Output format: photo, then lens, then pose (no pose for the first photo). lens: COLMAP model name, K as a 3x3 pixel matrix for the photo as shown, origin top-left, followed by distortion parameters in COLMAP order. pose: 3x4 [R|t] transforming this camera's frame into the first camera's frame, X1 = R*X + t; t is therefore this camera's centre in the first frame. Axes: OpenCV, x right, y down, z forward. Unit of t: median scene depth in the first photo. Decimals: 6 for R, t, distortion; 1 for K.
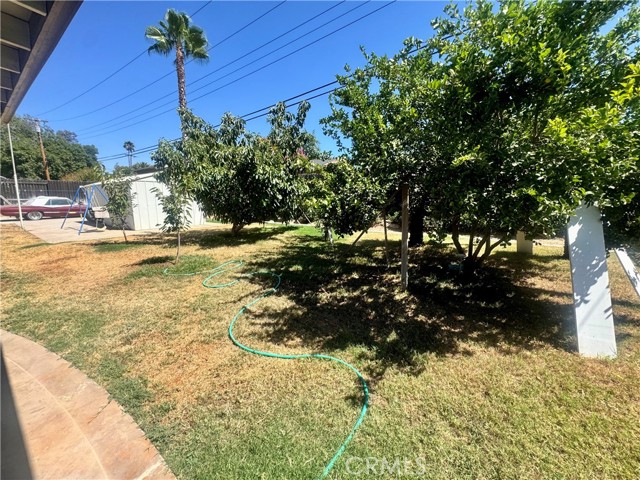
lens RADIAL K [[257.6, 0, 319.3], [0, 257.6, 241.0], [0, 0, 1]] dist [-0.002975, 0.000475]
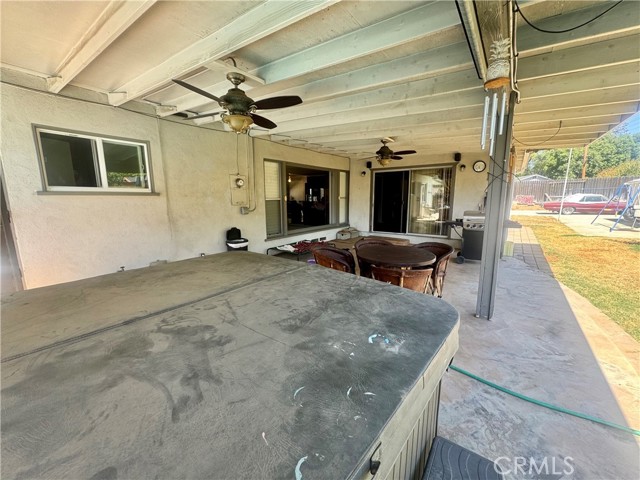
lens RADIAL K [[257.6, 0, 320.6], [0, 257.6, 238.7], [0, 0, 1]] dist [-0.002975, 0.000475]
pose [[-0.003447, 0.157272, -0.987549, 0.078583], [-0.149769, 0.976335, 0.156009, 0.014173], [0.988715, 0.148442, 0.020189, -0.144256]]
